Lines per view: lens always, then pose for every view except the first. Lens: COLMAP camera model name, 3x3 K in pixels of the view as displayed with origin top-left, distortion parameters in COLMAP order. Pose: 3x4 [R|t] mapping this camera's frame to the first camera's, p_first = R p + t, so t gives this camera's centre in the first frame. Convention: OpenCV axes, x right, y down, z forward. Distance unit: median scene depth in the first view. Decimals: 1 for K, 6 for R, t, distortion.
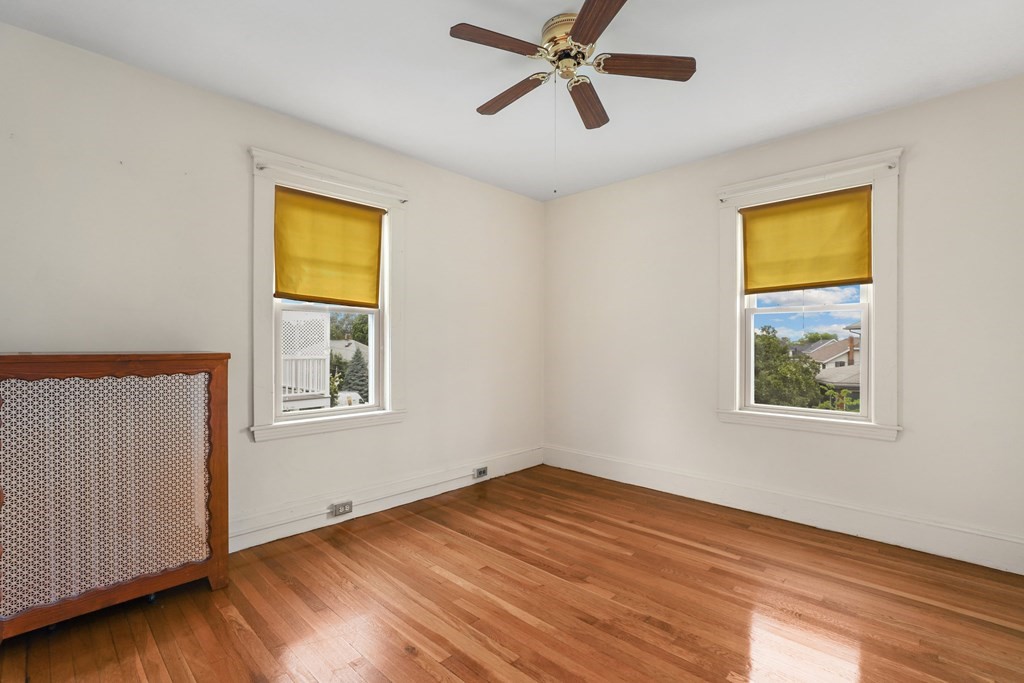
lens RADIAL K [[471.2, 0, 512.0], [0, 471.2, 341.5], [0, 0, 1]] dist [-0.055571, 0.017778]
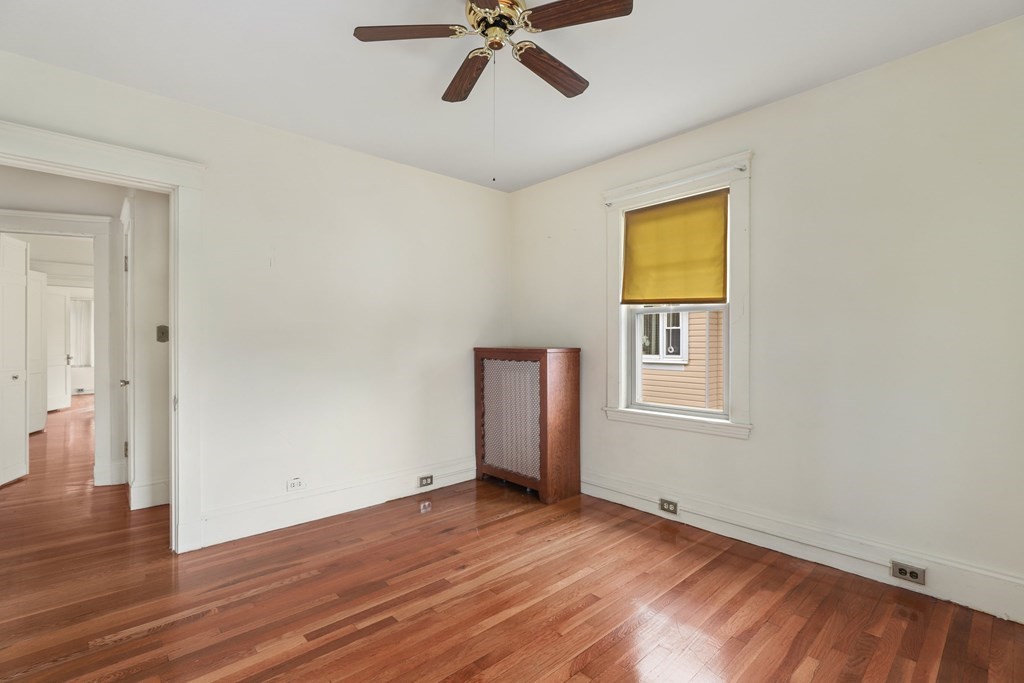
lens RADIAL K [[471.2, 0, 512.0], [0, 471.2, 341.5], [0, 0, 1]] dist [-0.055571, 0.017778]
pose [[-0.081055, -0.000804, -0.996709, 0.700194], [-0.000158, 1.000000, -0.000794, 0.002130], [0.996710, 0.000093, -0.081055, 0.771143]]
